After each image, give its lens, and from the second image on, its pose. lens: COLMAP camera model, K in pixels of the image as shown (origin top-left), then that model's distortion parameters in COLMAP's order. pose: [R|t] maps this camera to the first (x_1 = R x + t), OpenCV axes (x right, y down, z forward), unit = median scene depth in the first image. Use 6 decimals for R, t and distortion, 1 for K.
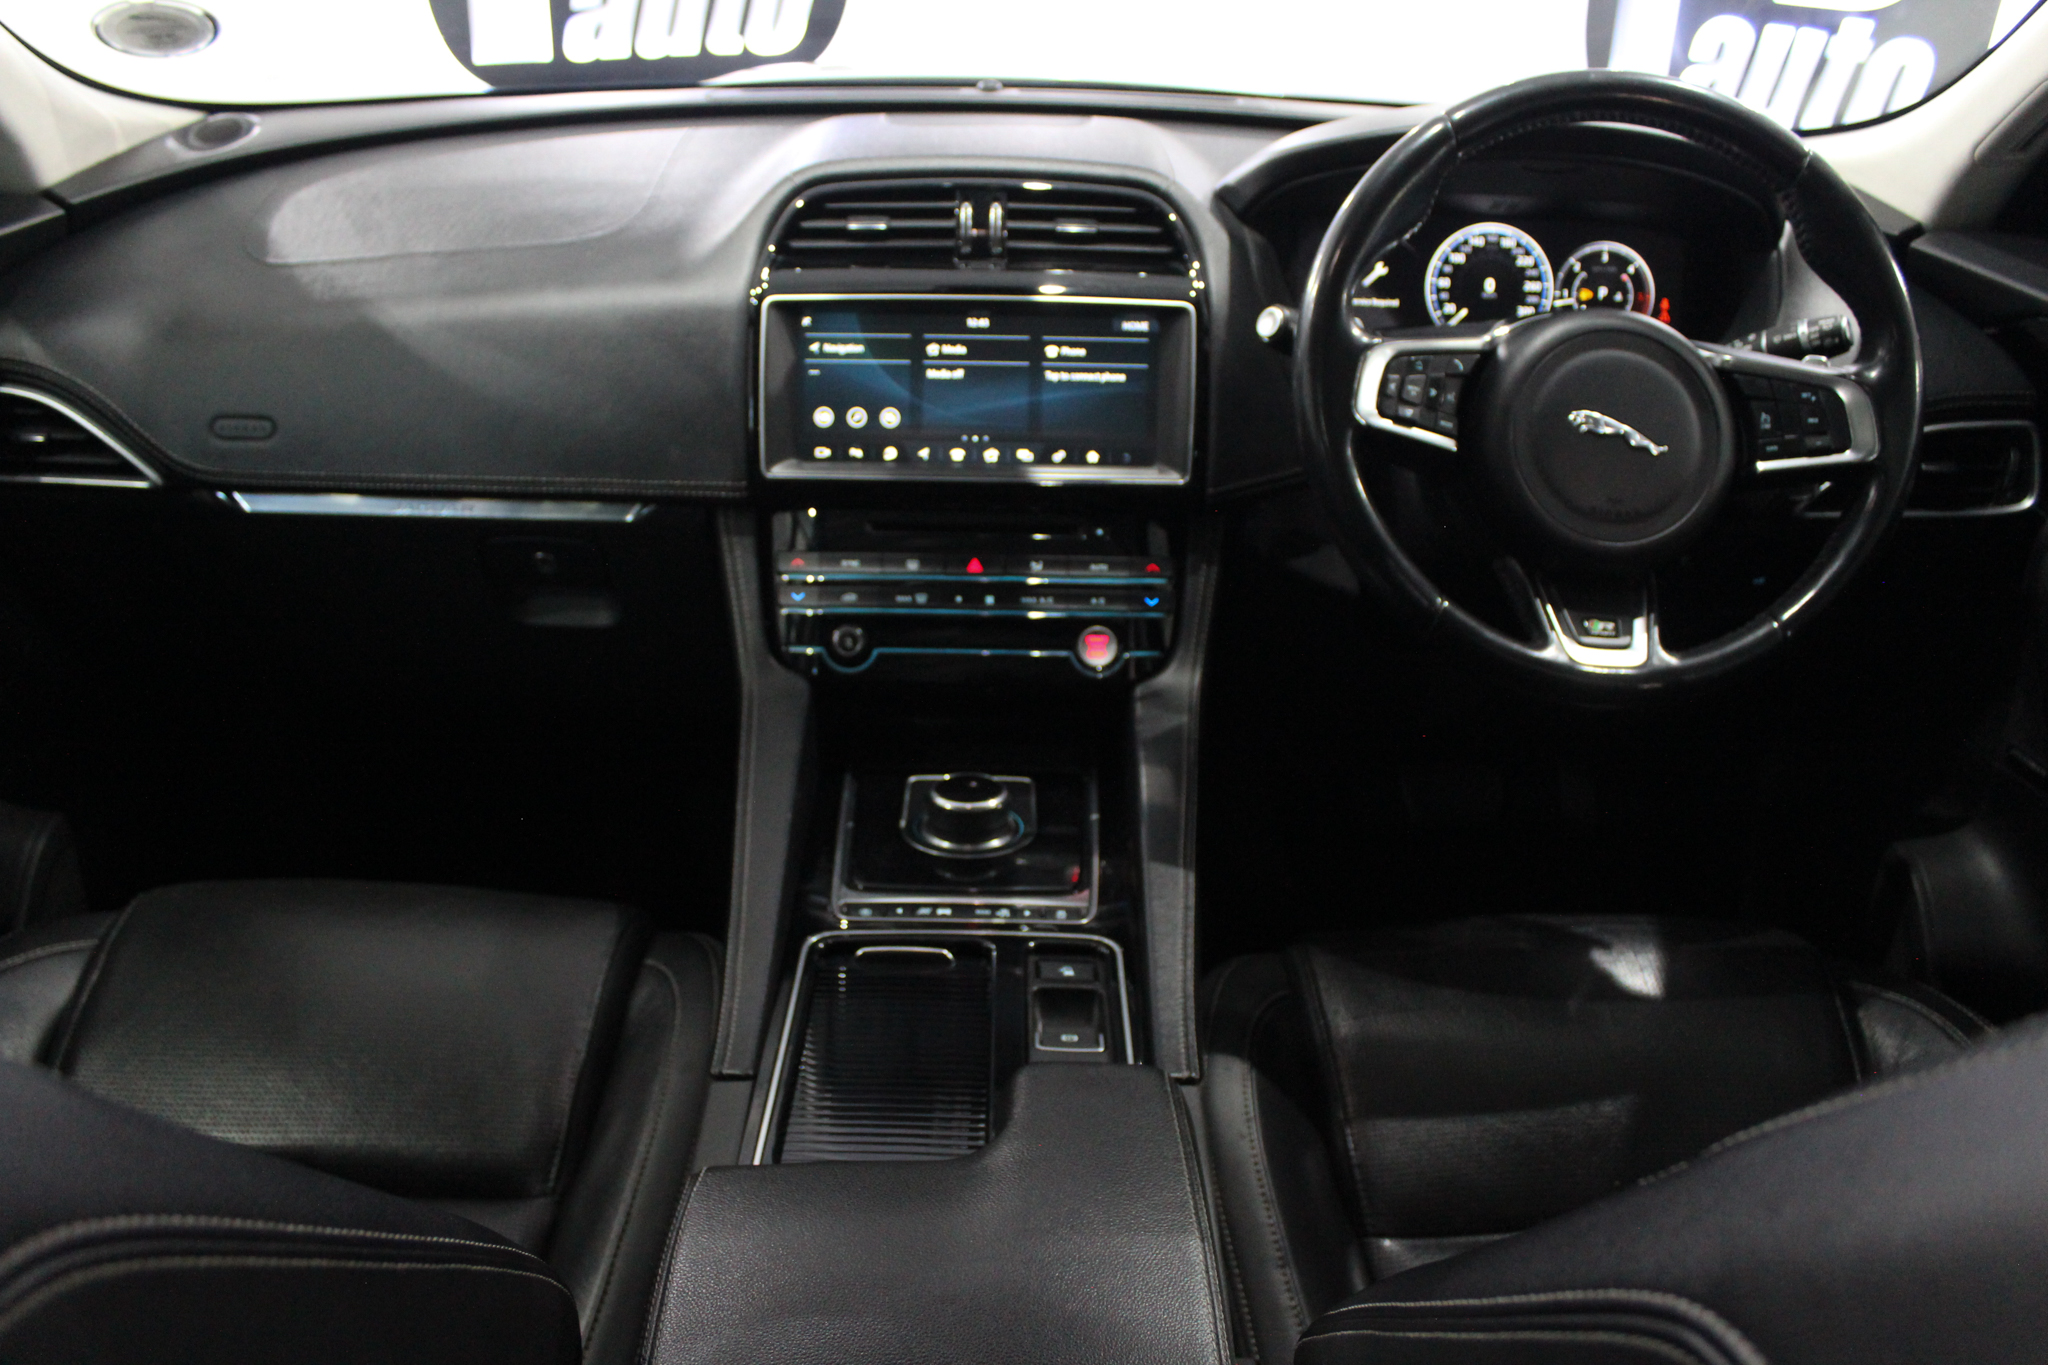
lens RADIAL K [[1726.2, 0, 1020.7], [0, 1726.2, 693.7], [0, 0, 1]] dist [-0.175886, 0.173708]
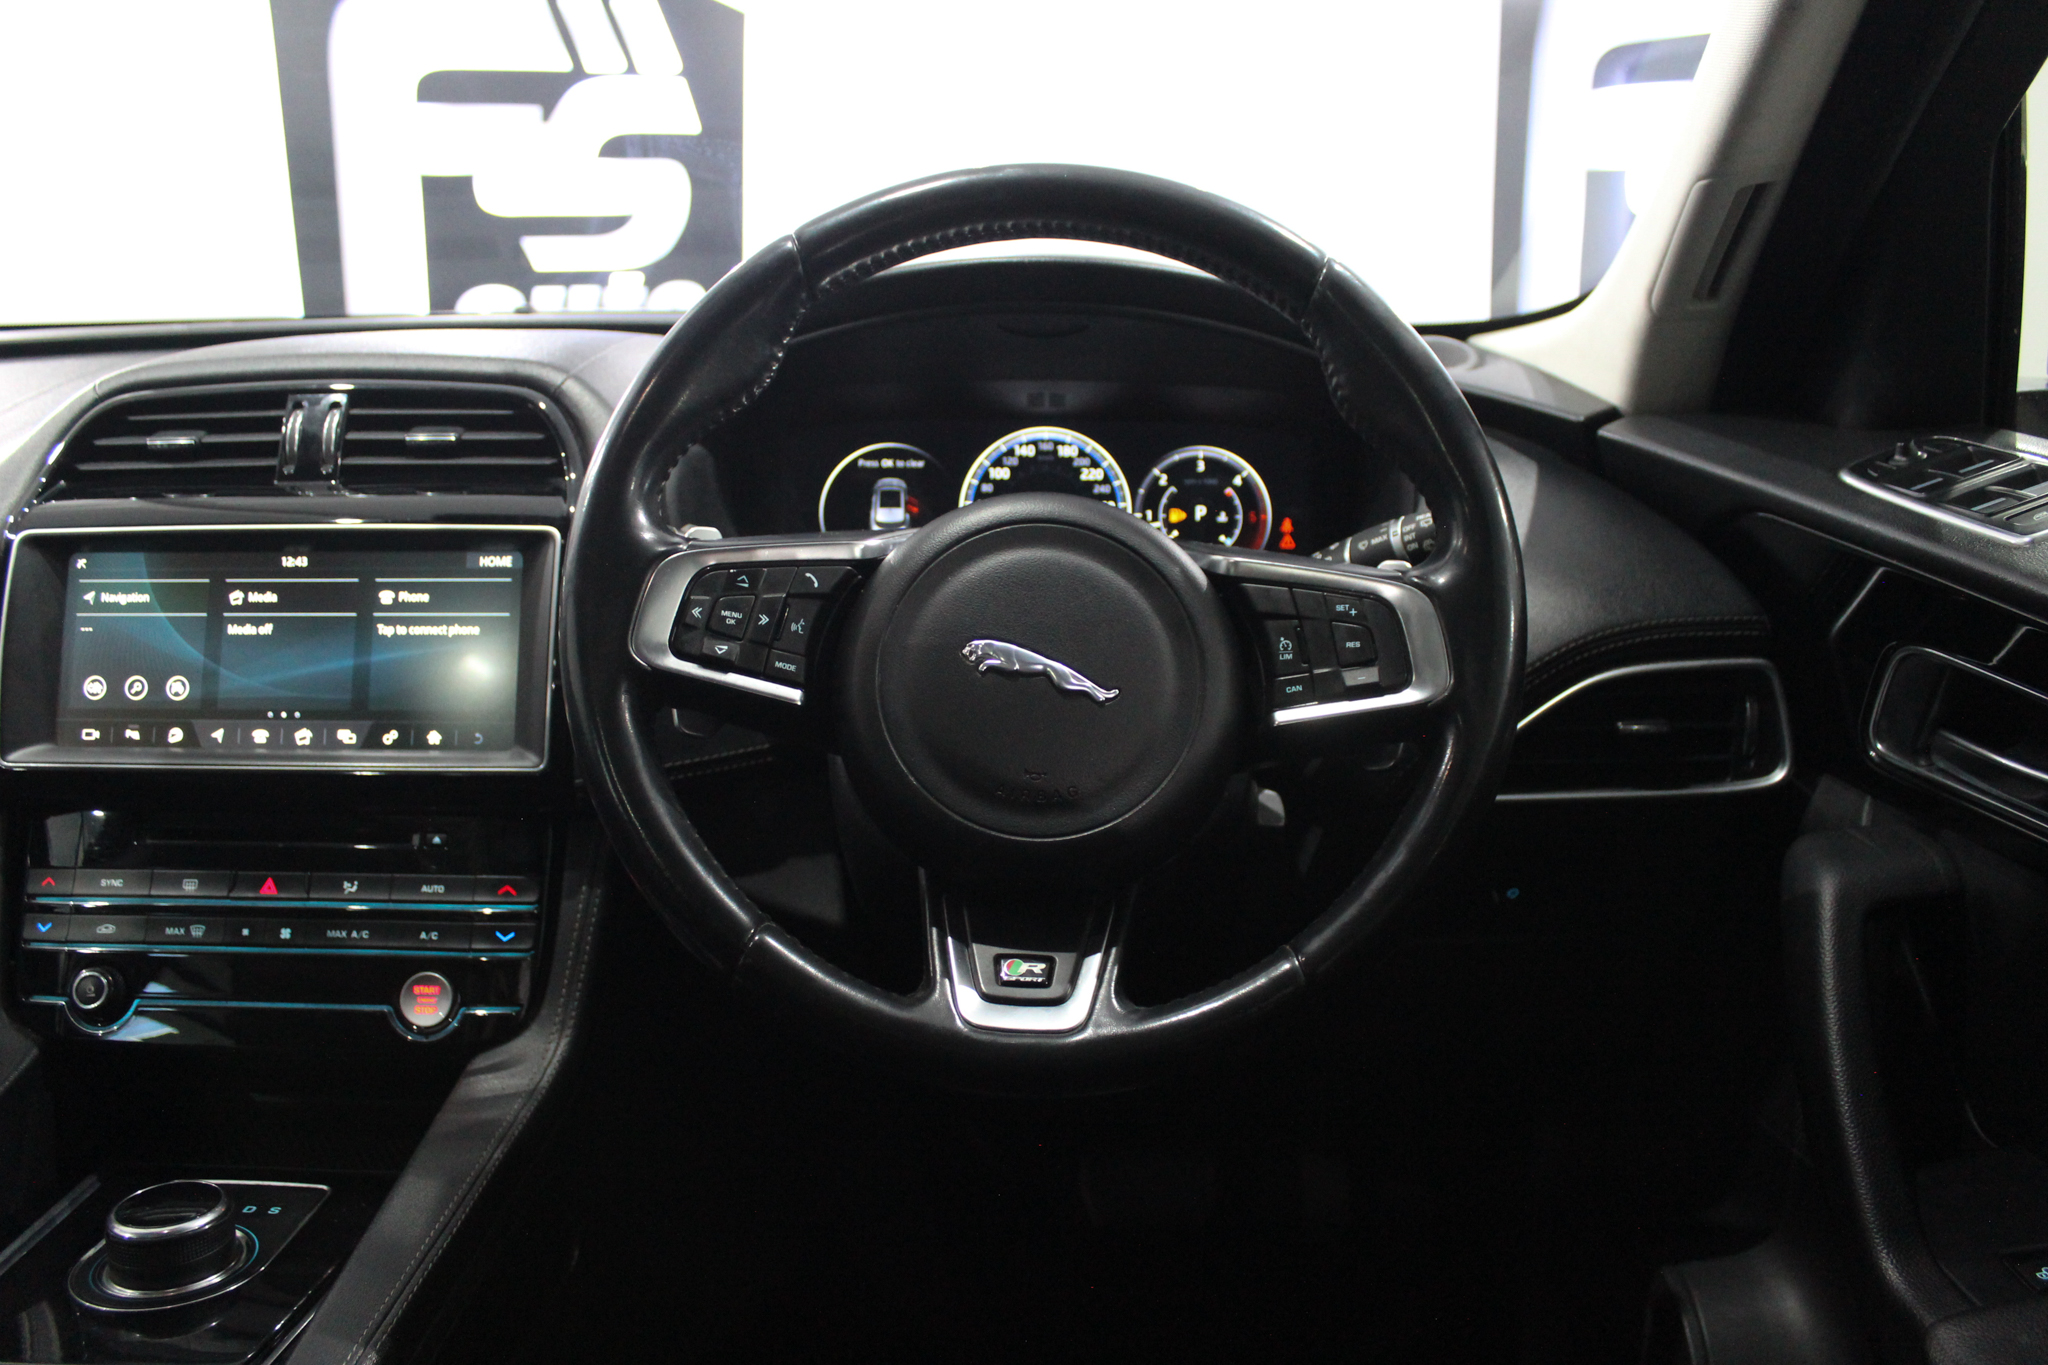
lens RADIAL K [[1726.2, 0, 1020.7], [0, 1726.2, 693.7], [0, 0, 1]] dist [-0.175886, 0.173708]
pose [[0.999662, -0.011777, -0.023187, 0.309444], [0.006962, 0.980233, -0.197722, -0.011555], [0.025057, 0.197494, 0.979984, 0.294755]]
